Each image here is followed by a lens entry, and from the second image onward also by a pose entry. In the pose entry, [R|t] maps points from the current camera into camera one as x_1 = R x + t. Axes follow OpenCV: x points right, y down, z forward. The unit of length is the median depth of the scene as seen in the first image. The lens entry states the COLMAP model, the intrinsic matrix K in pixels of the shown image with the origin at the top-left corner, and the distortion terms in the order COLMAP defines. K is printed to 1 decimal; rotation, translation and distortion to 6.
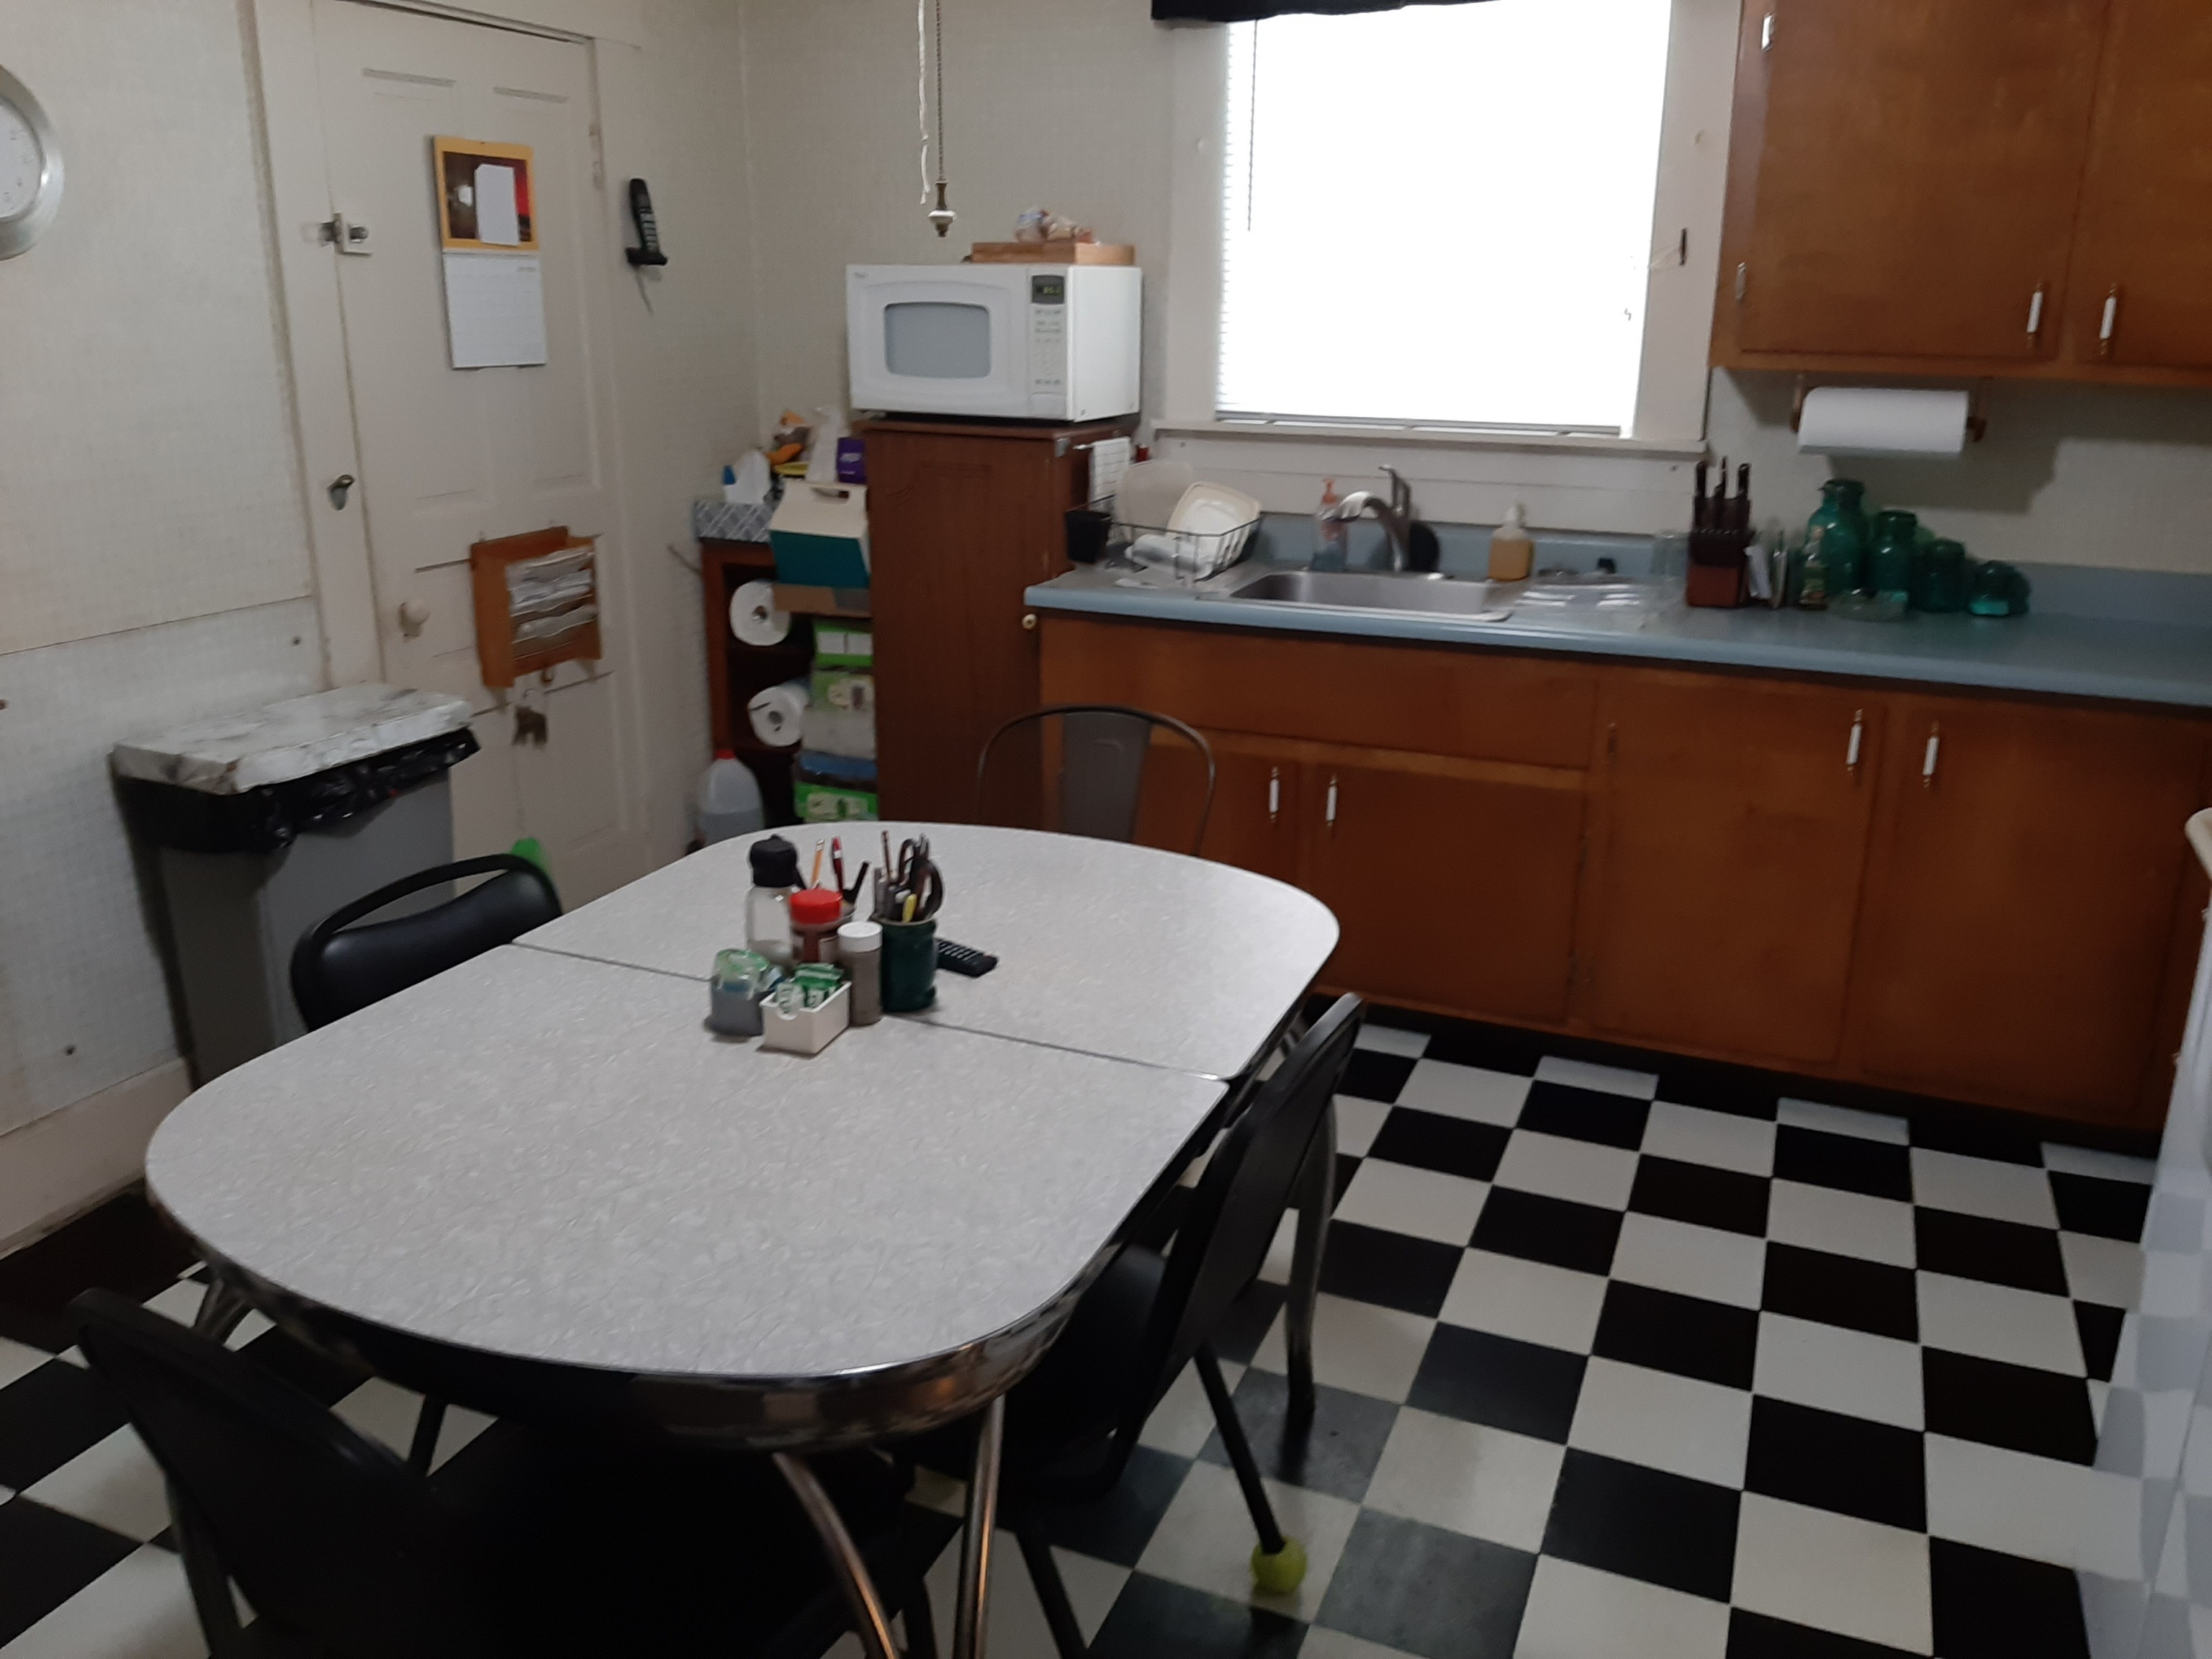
lens RADIAL K [[1574.3, 0, 1110.9], [0, 1574.3, 812.2], [0, 0, 1]] dist [0.005255, -0.002698]
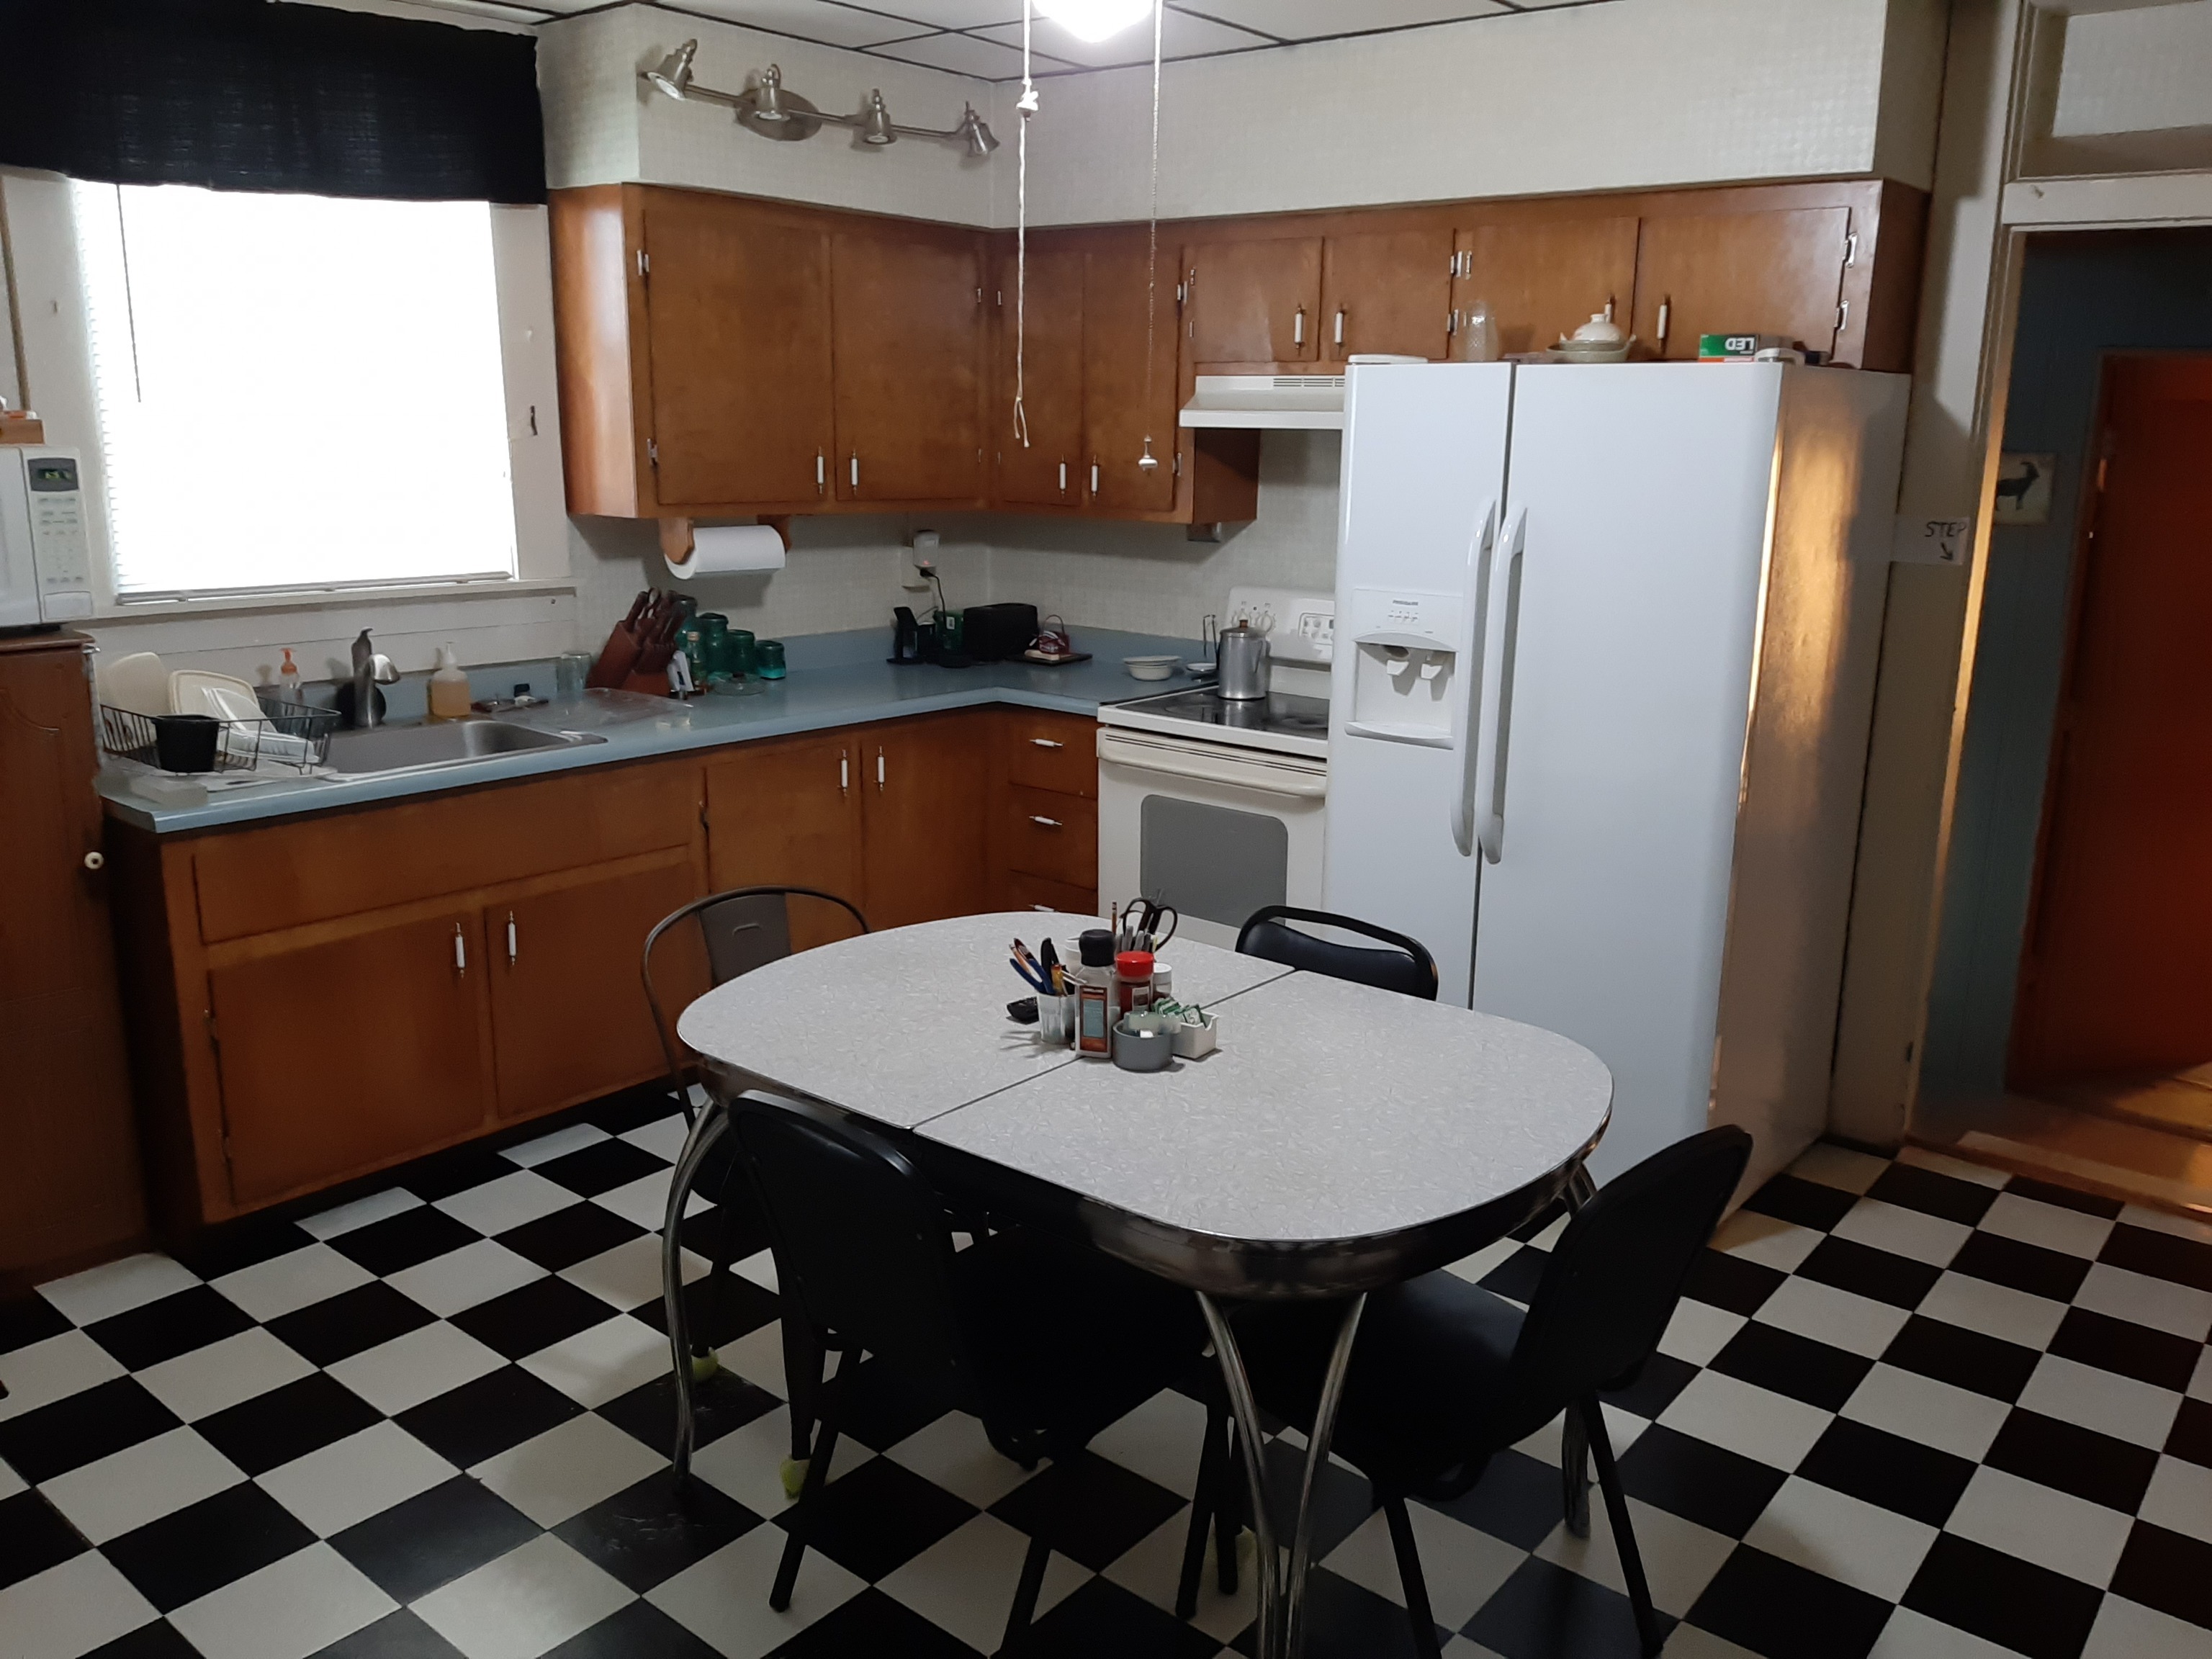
lens RADIAL K [[1731.5, 0, 1110.5], [0, 1731.5, 834.0], [0, 0, 1]] dist [0.012776, -0.025936]
pose [[0.334139, -0.228443, 0.914420, -0.724741], [0.283691, 0.949569, 0.133561, -0.106645], [-0.898816, 0.214785, 0.382096, 0.164824]]
